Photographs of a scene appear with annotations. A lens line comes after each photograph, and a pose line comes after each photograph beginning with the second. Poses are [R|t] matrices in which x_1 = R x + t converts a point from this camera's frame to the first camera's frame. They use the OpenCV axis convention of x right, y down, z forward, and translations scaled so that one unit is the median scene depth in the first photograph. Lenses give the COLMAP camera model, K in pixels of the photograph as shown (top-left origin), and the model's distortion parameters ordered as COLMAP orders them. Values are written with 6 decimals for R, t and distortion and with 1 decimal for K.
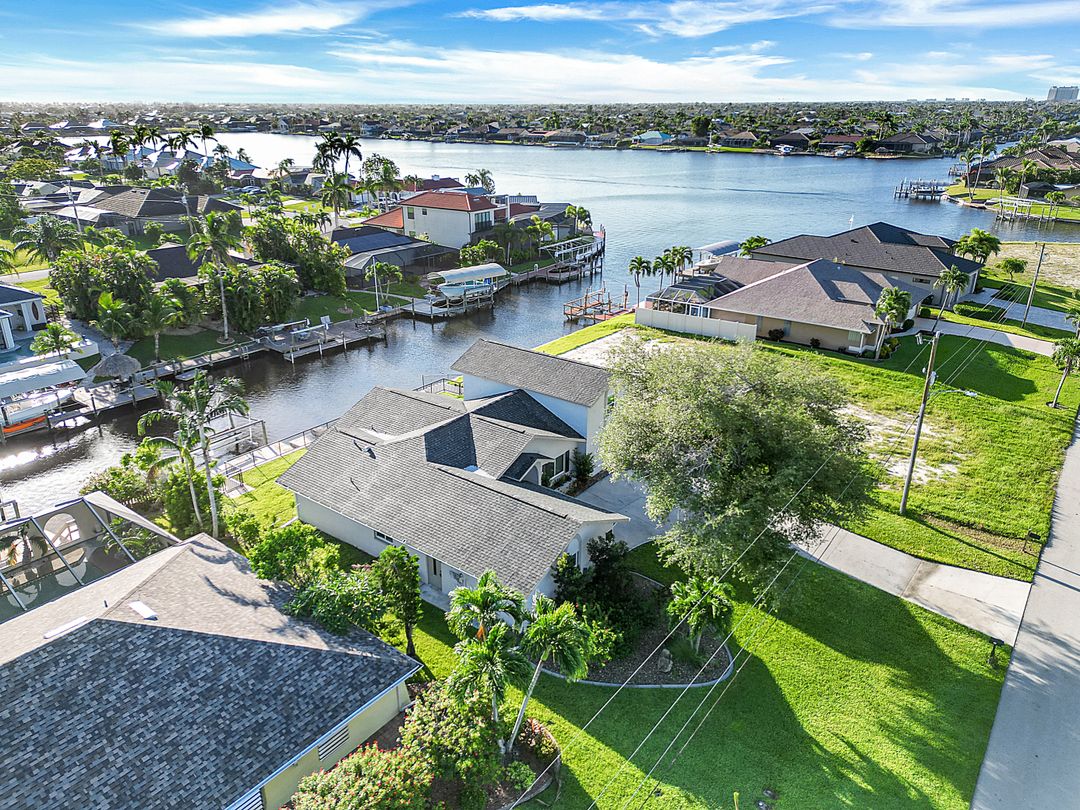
lens RADIAL K [[749.9, 0, 540.0], [0, 749.9, 405.0], [0, 0, 1]] dist [0.073370, -0.066490]
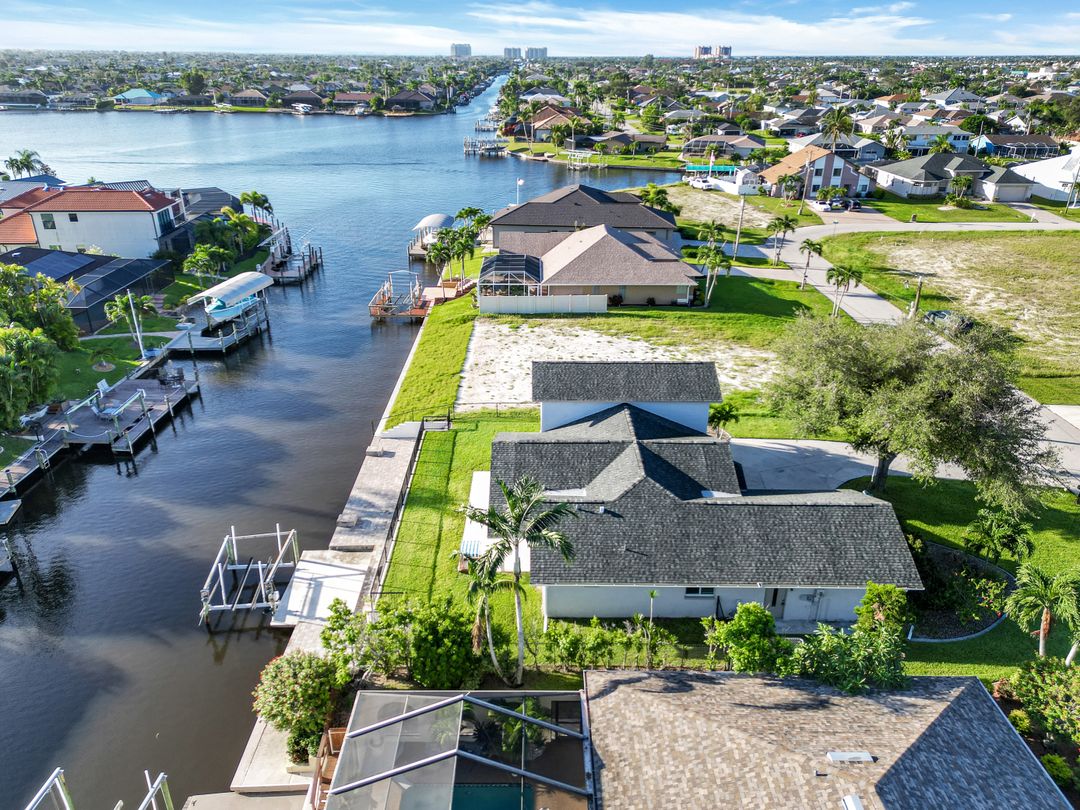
lens RADIAL K [[749.9, 0, 540.0], [0, 749.9, 405.0], [0, 0, 1]] dist [0.073370, -0.066490]
pose [[0.792320, -0.252249, 0.555518, -0.448303], [0.222402, 0.967289, 0.122019, -0.111459], [-0.568126, 0.026870, 0.822503, 0.188901]]
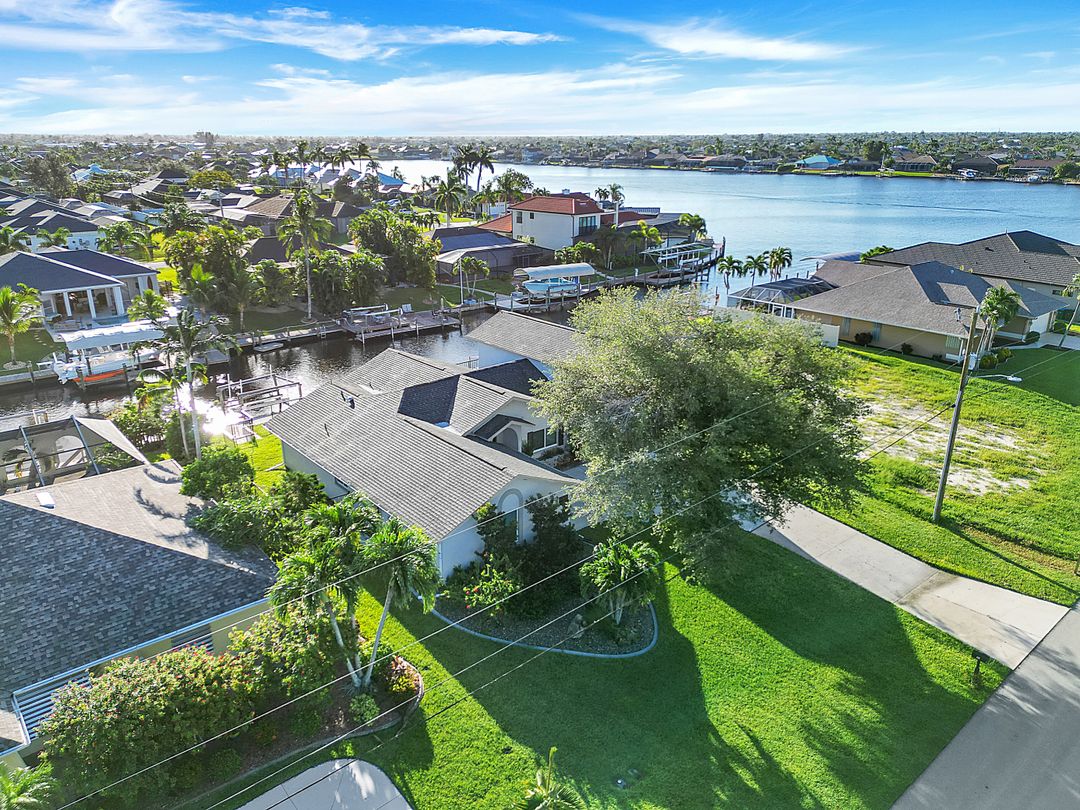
lens RADIAL K [[758.4, 0, 540.0], [0, 758.4, 405.0], [0, 0, 1]] dist [0.074373, -0.070116]
pose [[0.978038, 0.067220, -0.197288, 0.130914], [-0.075035, 0.996654, -0.032397, 0.047863], [0.194450, 0.046489, 0.979810, 0.035620]]
